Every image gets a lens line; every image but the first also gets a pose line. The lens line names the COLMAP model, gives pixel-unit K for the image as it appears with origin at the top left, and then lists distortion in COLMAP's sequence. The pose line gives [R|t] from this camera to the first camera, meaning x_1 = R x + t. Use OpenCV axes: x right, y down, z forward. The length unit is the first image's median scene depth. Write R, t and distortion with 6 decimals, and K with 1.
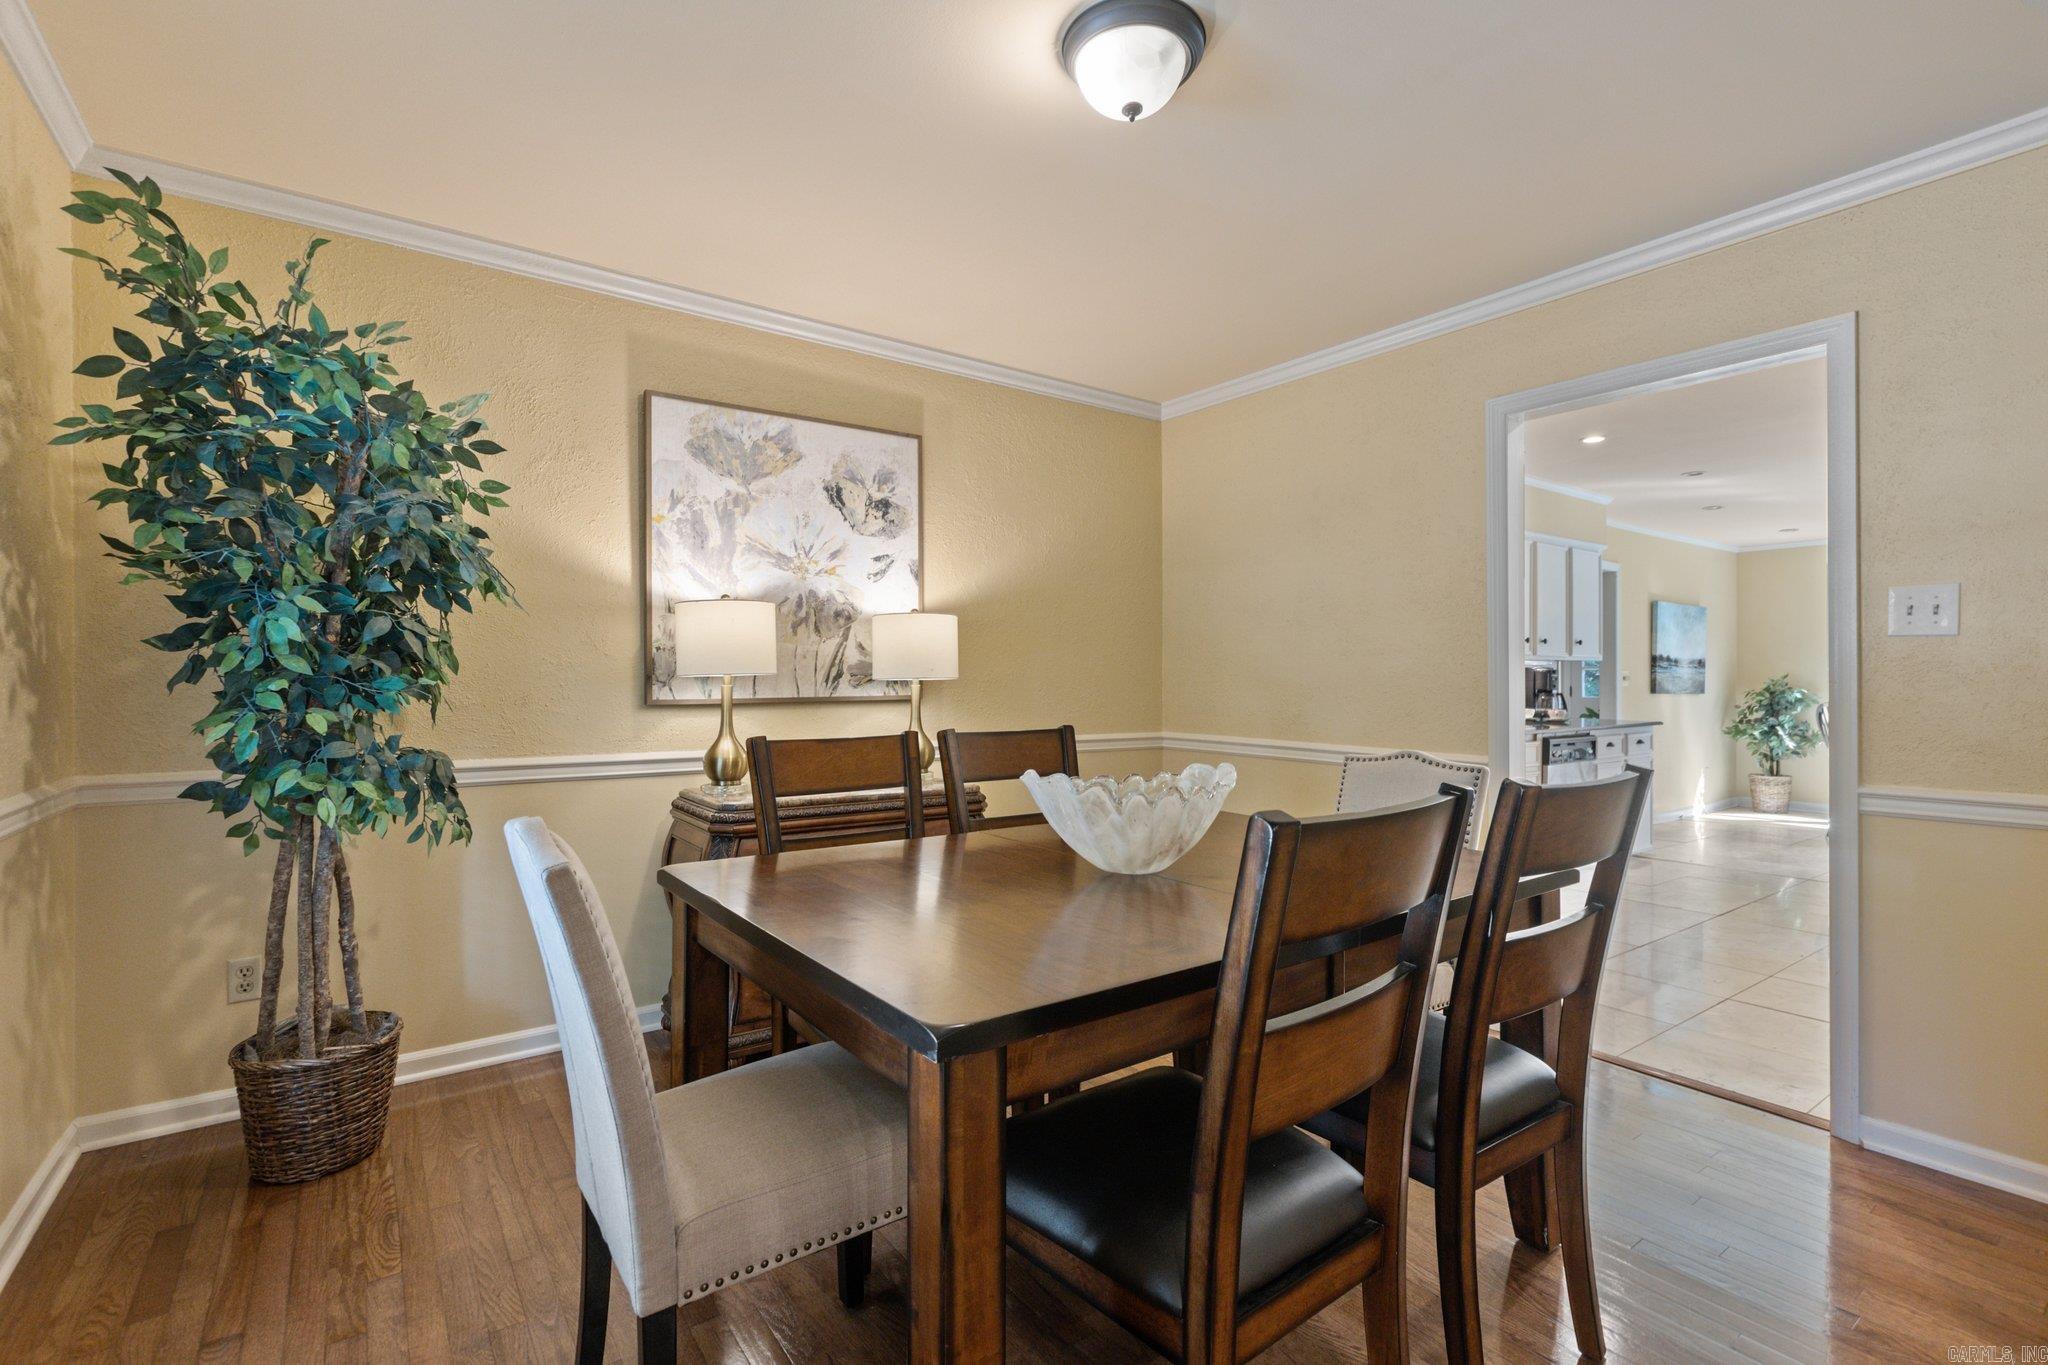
lens RADIAL K [[933.1, 0, 1022.1], [0, 933.1, 667.6], [0, 0, 1]] dist [0.004848, -0.000958]
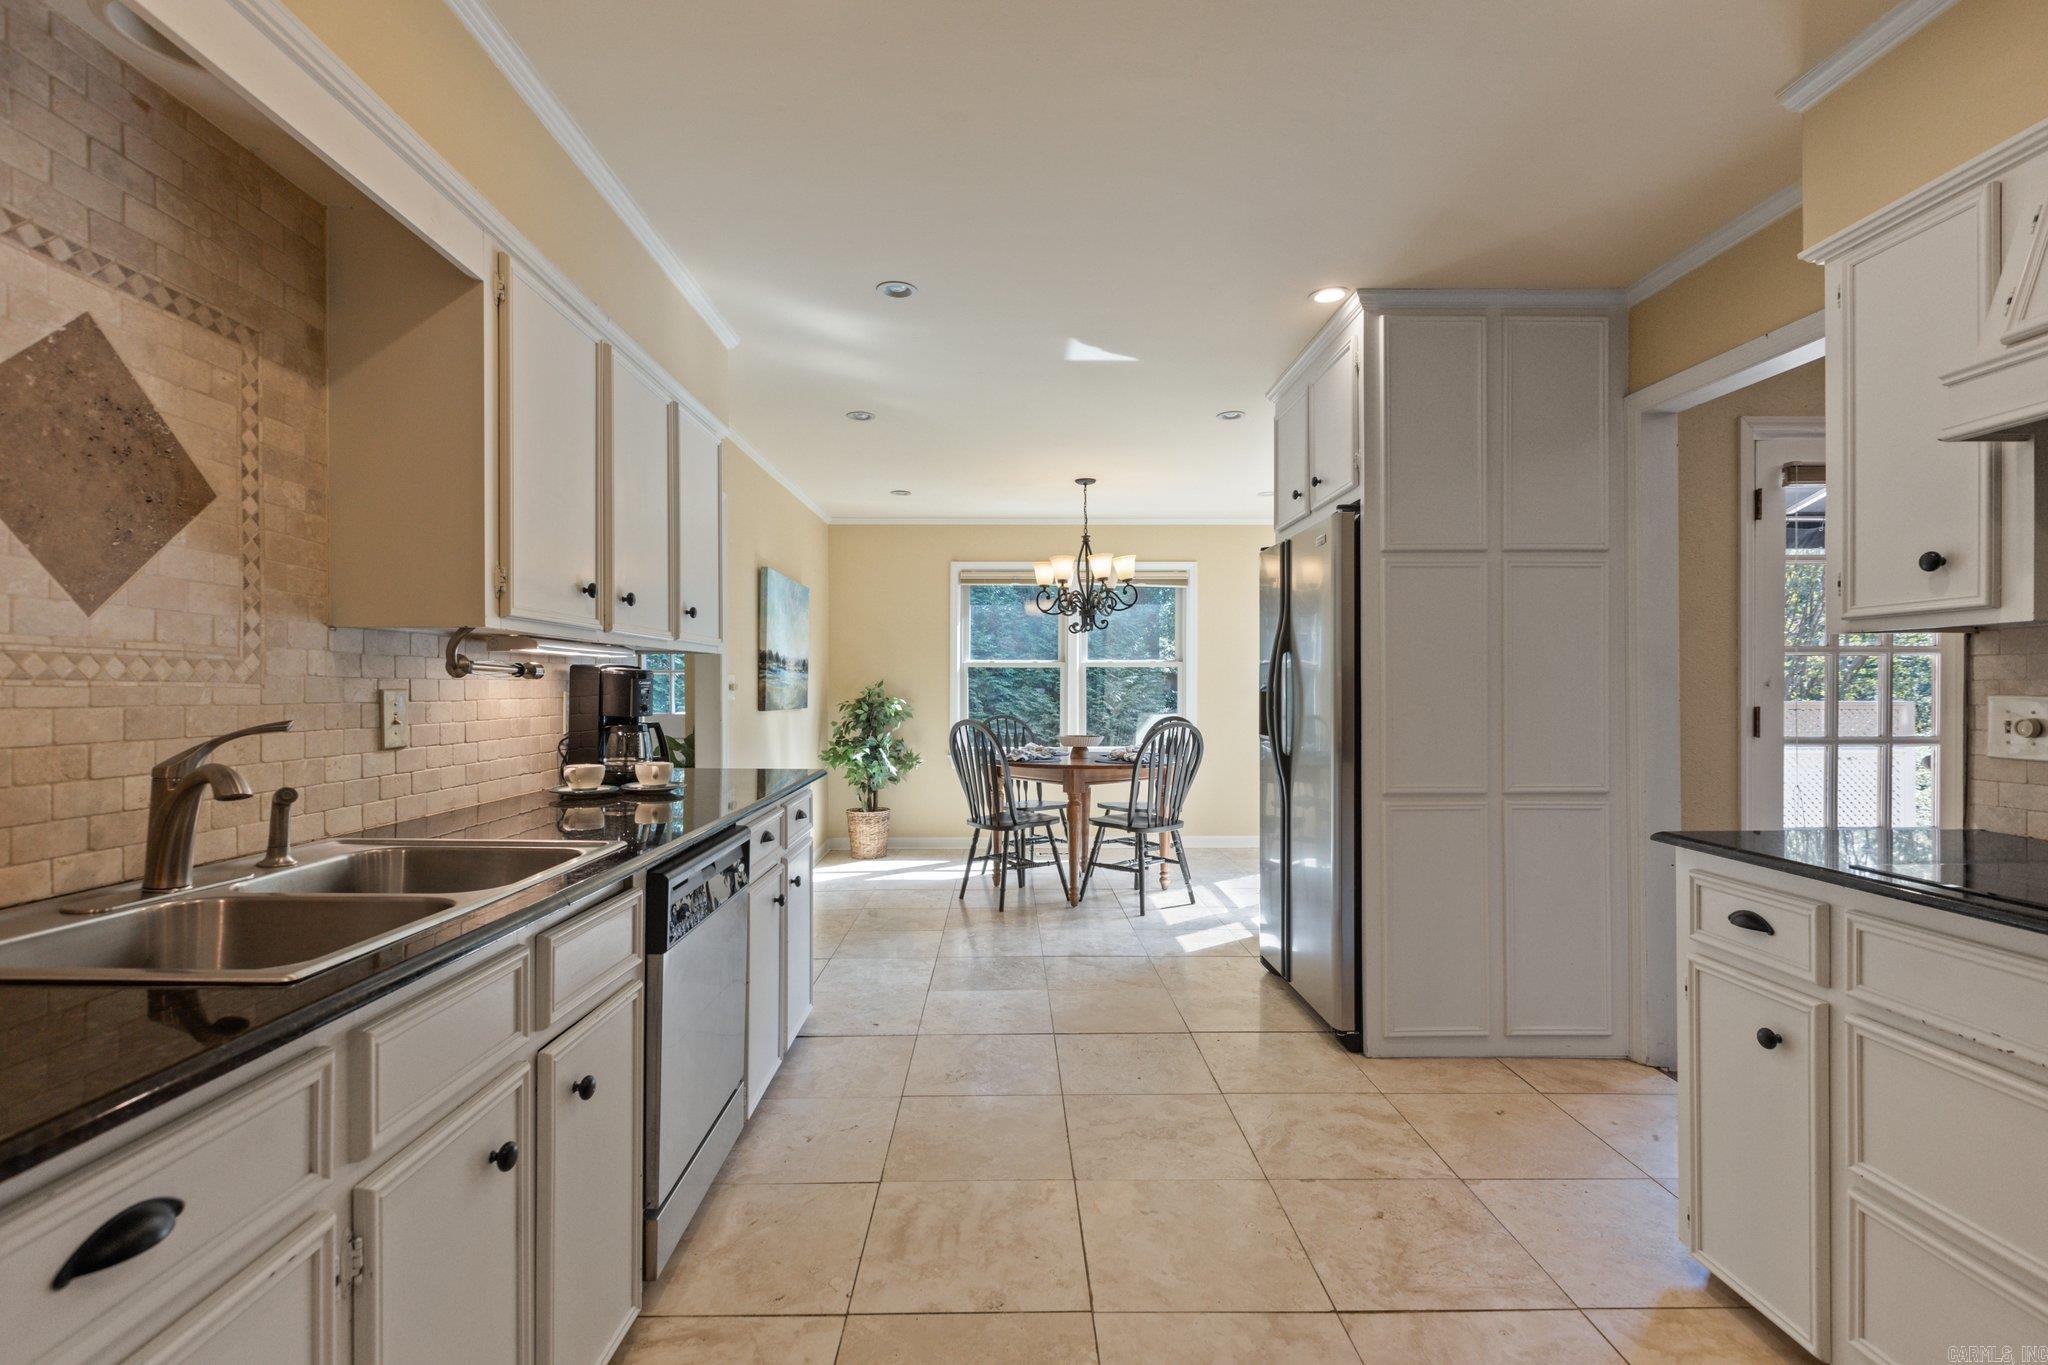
lens RADIAL K [[933.1, 0, 995.4], [0, 933.1, 691.3], [0, 0, 1]] dist [0.004848, -0.000958]
pose [[0.591681, -0.009092, 0.806121, 0.239366], [-0.004656, 0.999881, 0.014695, 0.003650], [-0.806159, -0.012448, 0.591568, 0.463932]]
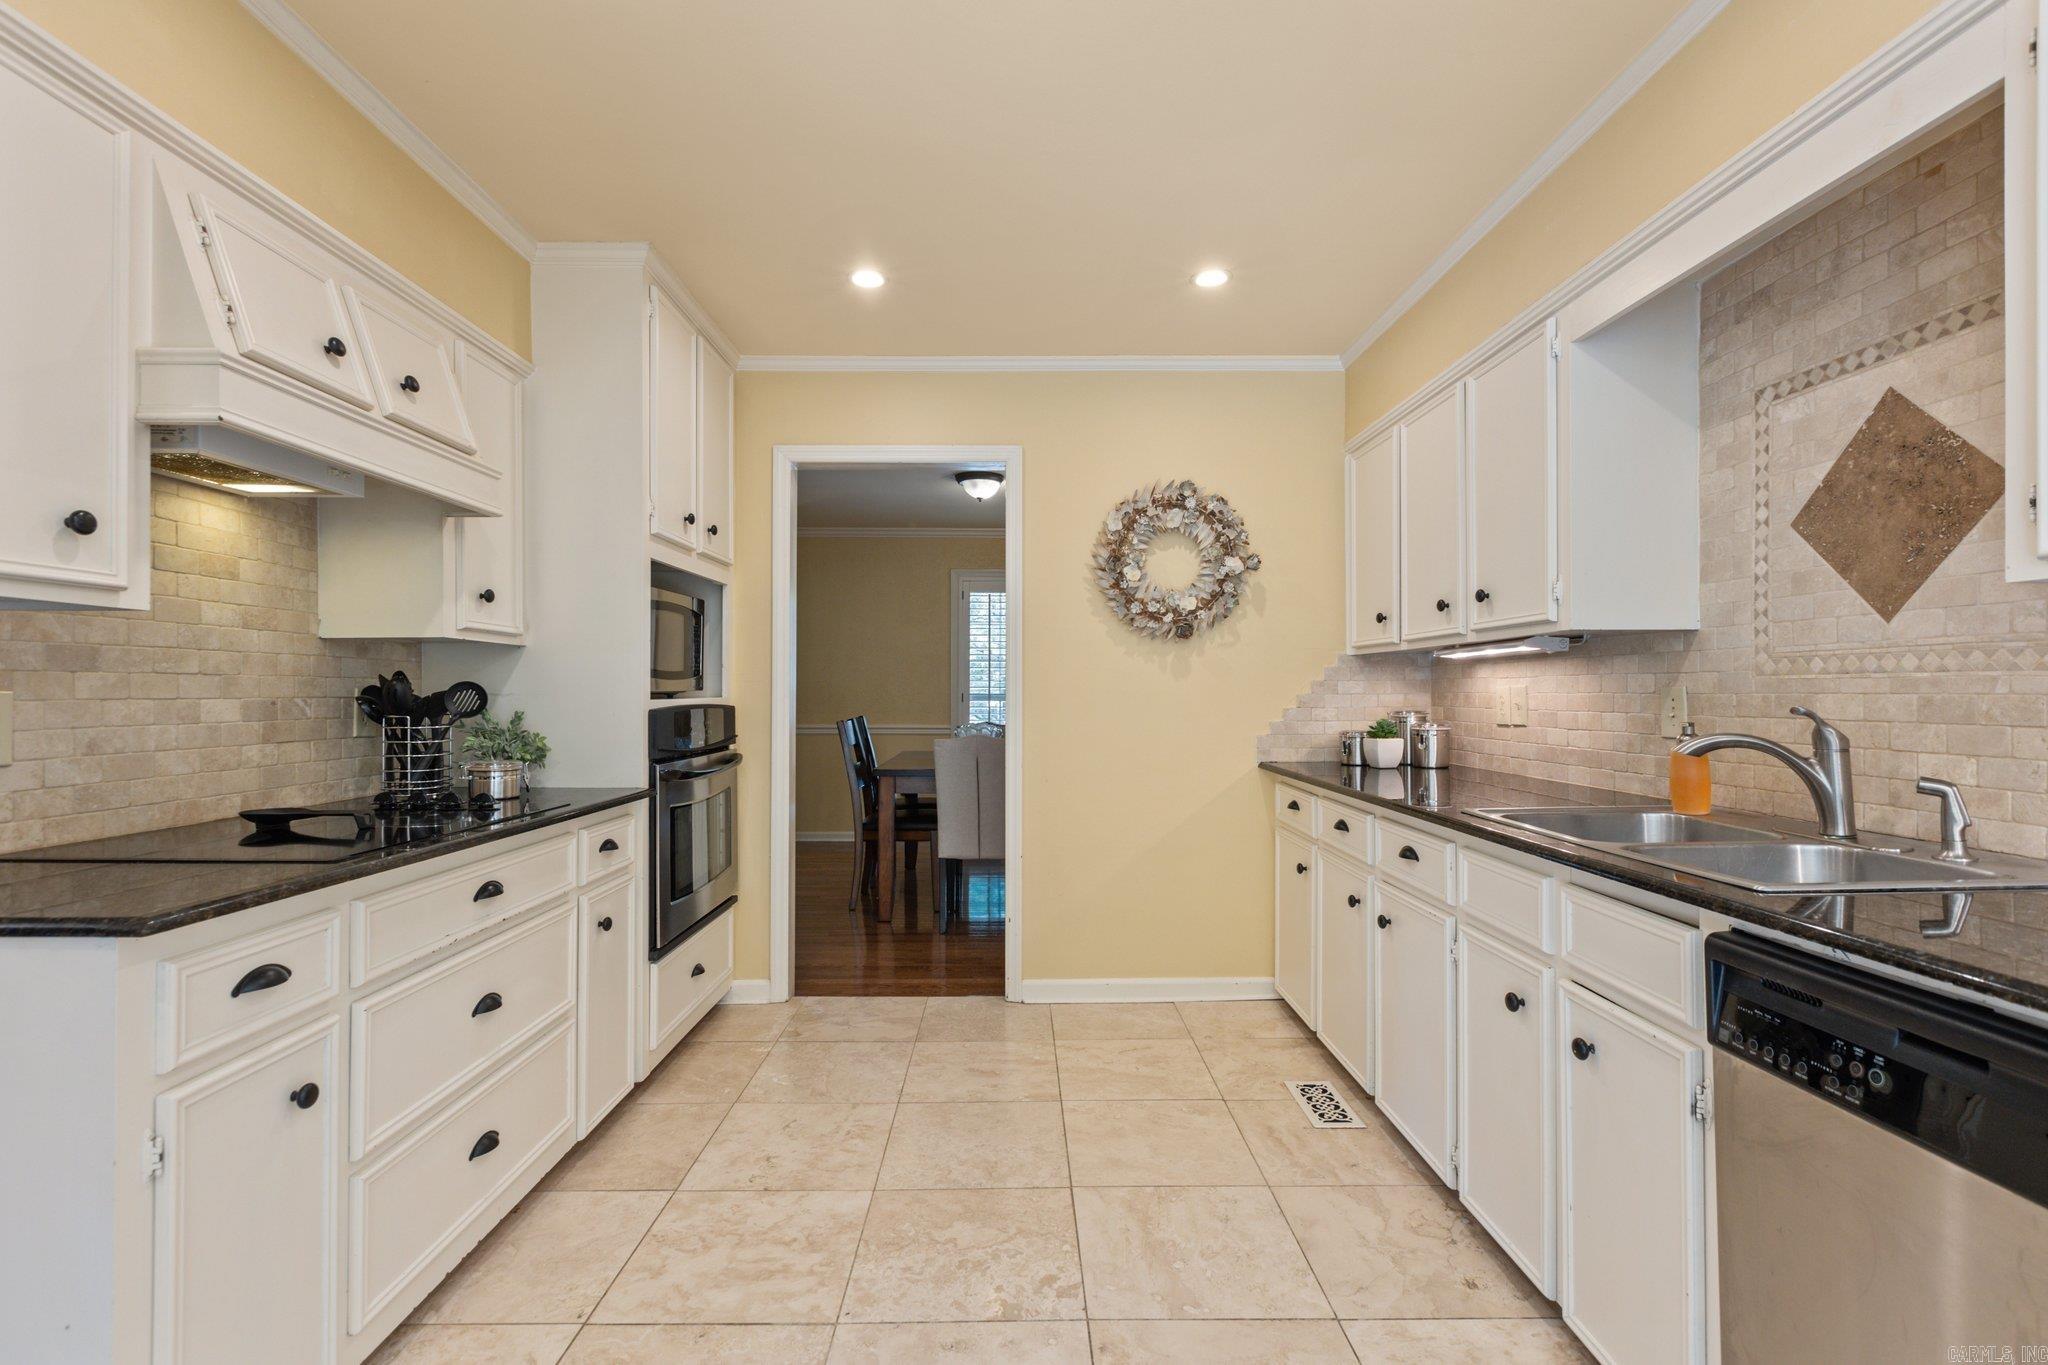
lens RADIAL K [[933.1, 0, 1012.1], [0, 933.1, 689.4], [0, 0, 1]] dist [0.004848, -0.000958]
pose [[-0.582523, -0.009681, -0.812756, 0.560052], [0.006006, 0.999851, -0.016214, 0.010766], [0.812792, -0.014326, -0.582378, 0.648620]]
